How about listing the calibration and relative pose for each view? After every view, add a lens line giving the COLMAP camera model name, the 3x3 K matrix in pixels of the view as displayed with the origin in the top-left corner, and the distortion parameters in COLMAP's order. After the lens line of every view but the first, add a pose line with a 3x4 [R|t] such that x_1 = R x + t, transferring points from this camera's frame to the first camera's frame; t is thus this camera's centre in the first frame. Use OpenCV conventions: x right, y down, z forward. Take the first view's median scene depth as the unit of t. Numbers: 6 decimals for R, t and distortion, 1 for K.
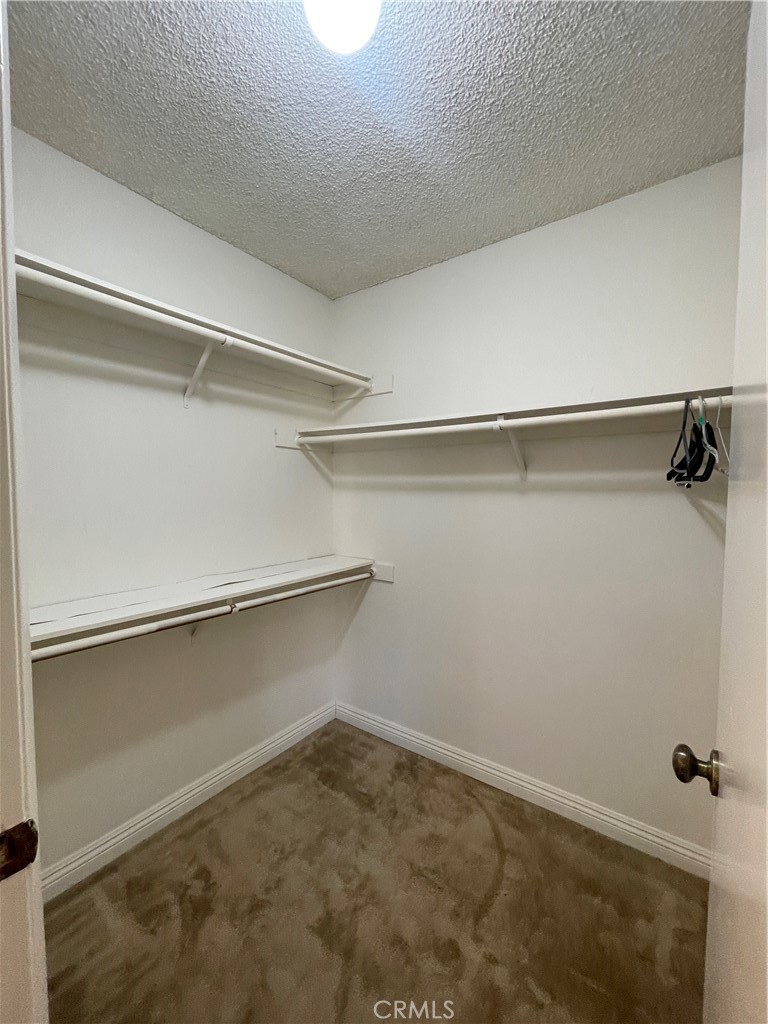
lens RADIAL K [[416.7, 0, 385.3], [0, 416.7, 510.0], [0, 0, 1]] dist [0.003012, -0.000679]
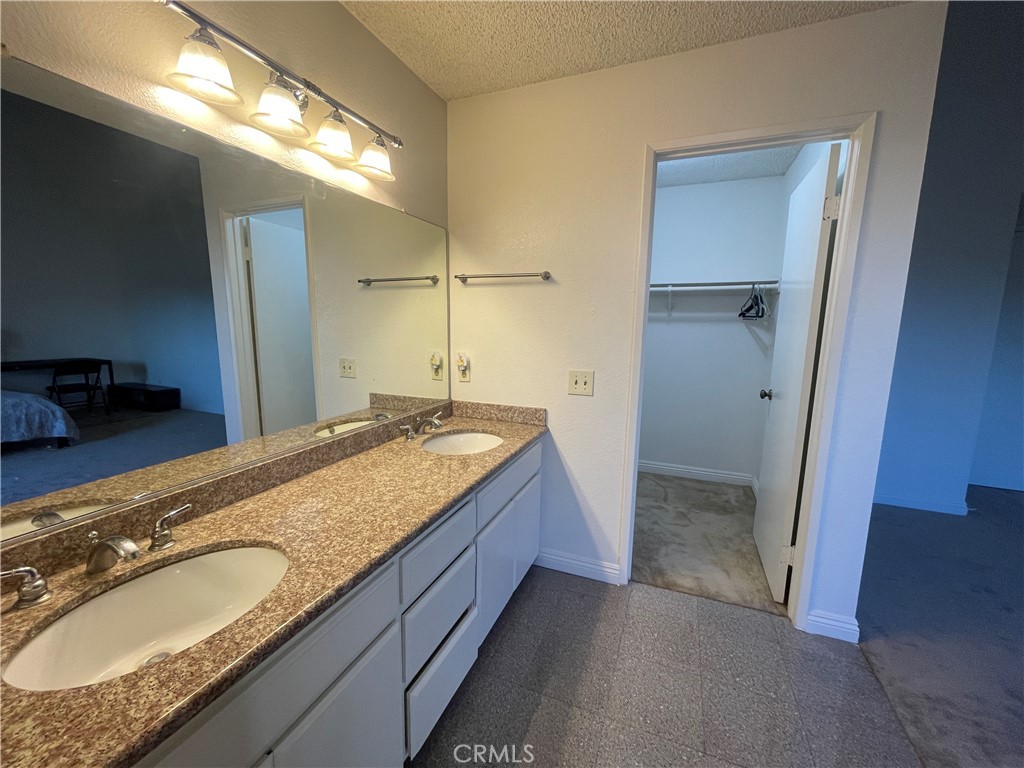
lens RADIAL K [[416.7, 0, 509.8], [0, 416.7, 386.7], [0, 0, 1]] dist [0.003012, -0.000679]
pose [[0.971622, -0.025907, 0.235114, -1.169430], [0.002529, 0.995065, 0.099194, 0.085227], [-0.236524, -0.095785, 0.966893, -1.021865]]
